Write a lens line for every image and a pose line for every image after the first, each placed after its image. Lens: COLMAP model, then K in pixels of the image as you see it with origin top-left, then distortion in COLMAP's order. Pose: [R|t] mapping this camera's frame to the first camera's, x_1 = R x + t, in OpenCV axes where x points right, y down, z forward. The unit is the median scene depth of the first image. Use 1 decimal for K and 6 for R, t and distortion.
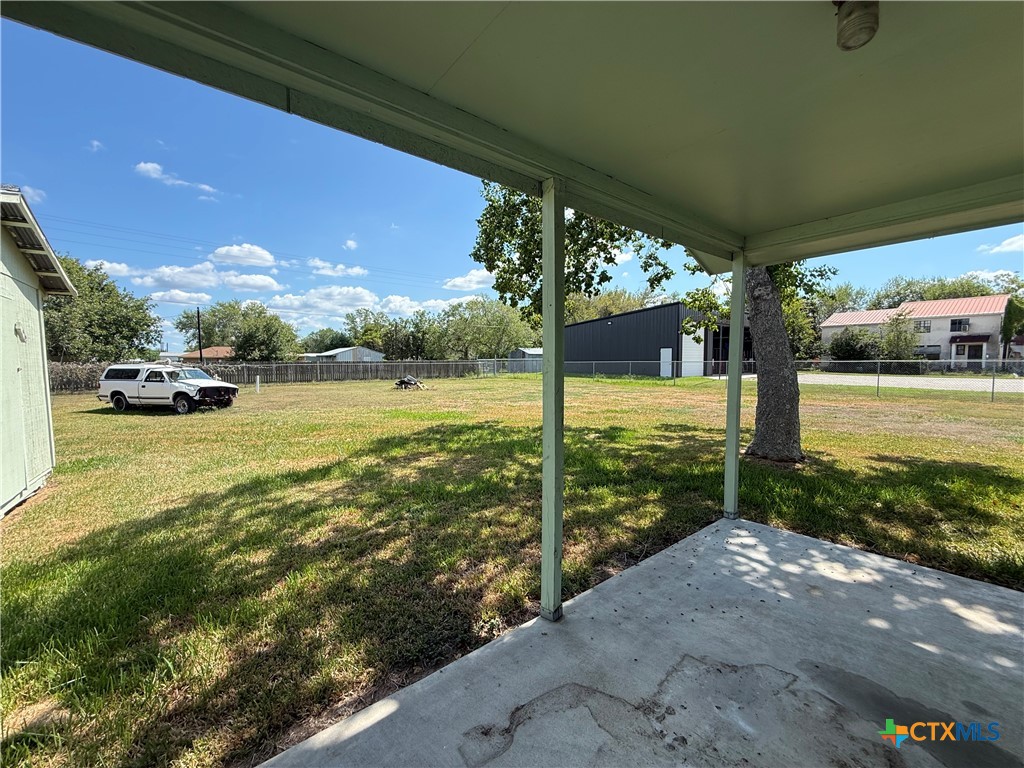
lens RADIAL K [[408.4, 0, 509.6], [0, 408.4, 381.4], [0, 0, 1]] dist [0.000394, 0.000177]
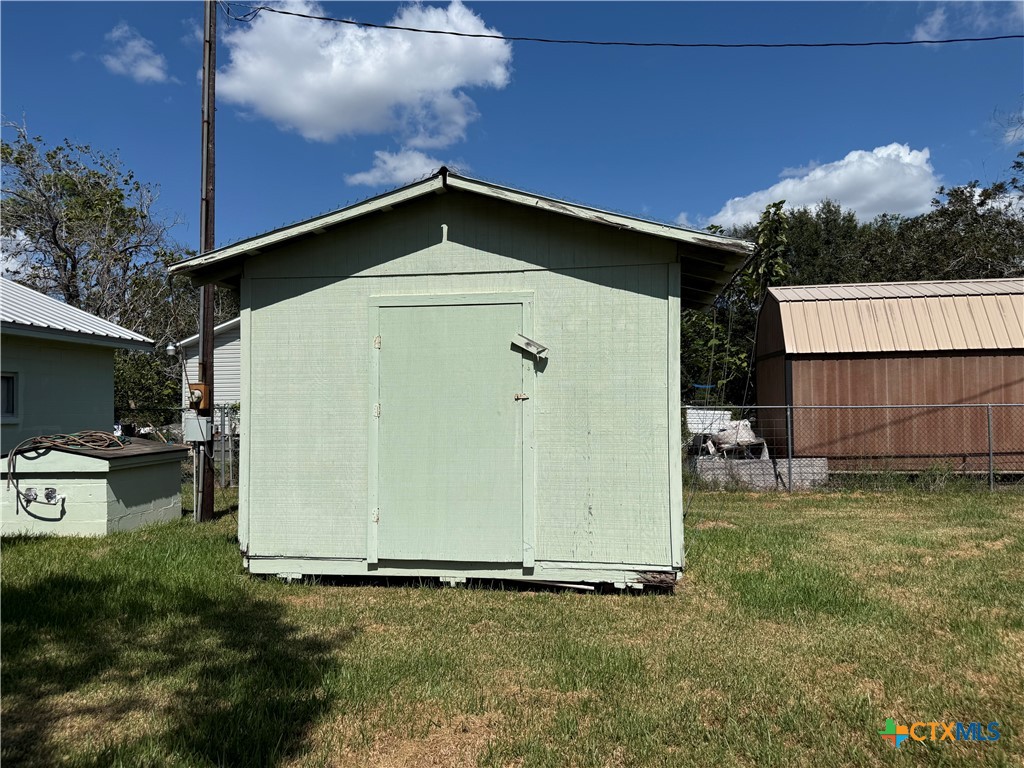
lens RADIAL K [[746.0, 0, 512.0], [0, 746.0, 384.0], [0, 0, 1]] dist [0.008528, 0.009924]
pose [[-0.735688, -0.013093, -0.677194, -0.067393], [-0.022596, 0.999731, 0.005220, -0.012823], [0.676943, 0.019142, -0.735786, 0.424356]]
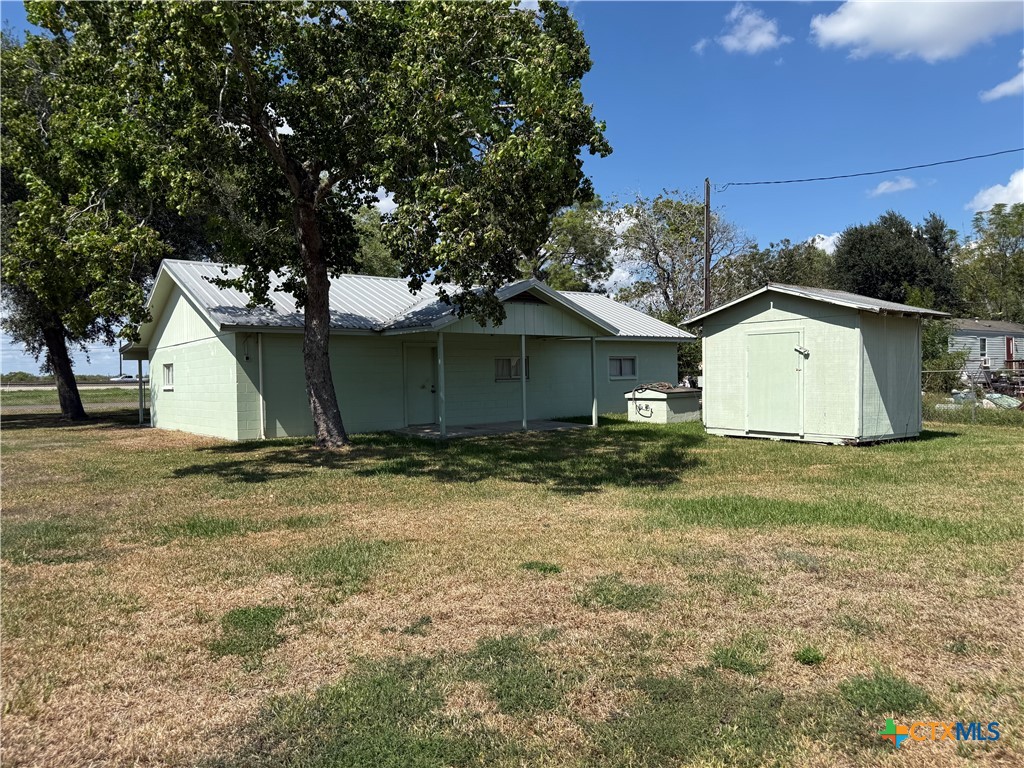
lens RADIAL K [[704.9, 0, 512.0], [0, 704.9, 384.0], [0, 0, 1]] dist [0.258924, -0.060639]
pose [[-0.999080, 0.022017, 0.036808, -0.010594], [0.024400, 0.997547, 0.065608, -0.045288], [-0.035273, 0.066446, -0.997166, 0.932386]]
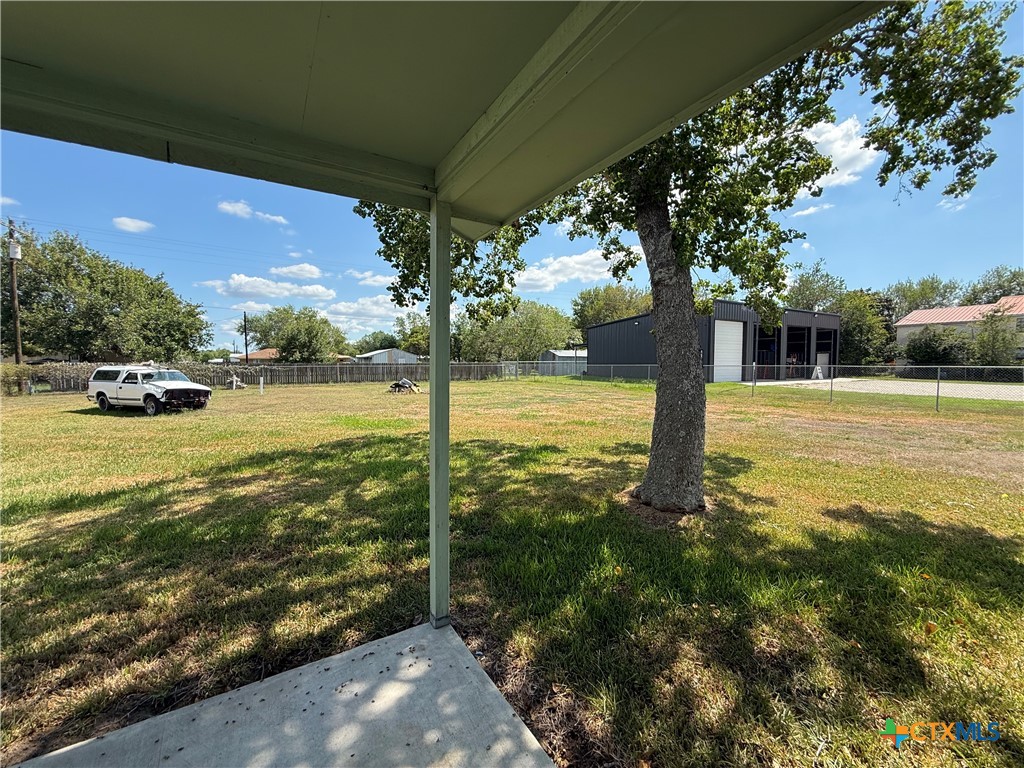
lens RADIAL K [[408.4, 0, 509.6], [0, 408.4, 381.4], [0, 0, 1]] dist [0.000394, 0.000177]
pose [[0.991927, 0.010142, -0.126400, 0.126987], [-0.010757, 0.999933, -0.004177, -0.006179], [0.126350, 0.005503, 0.991971, 0.073322]]
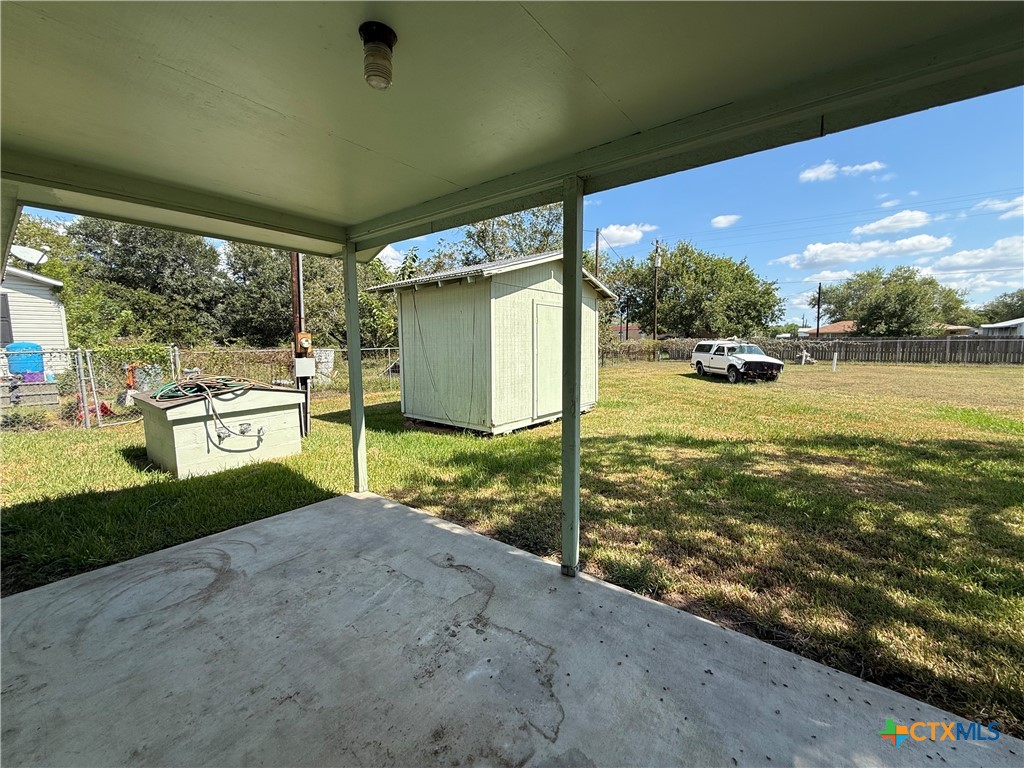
lens RADIAL K [[408.4, 0, 509.6], [0, 408.4, 381.4], [0, 0, 1]] dist [0.000394, 0.000177]
pose [[0.231784, 0.098537, -0.967764, 0.119443], [-0.039839, 0.994983, 0.091767, -0.005029], [0.971951, 0.017284, 0.234547, 0.065578]]
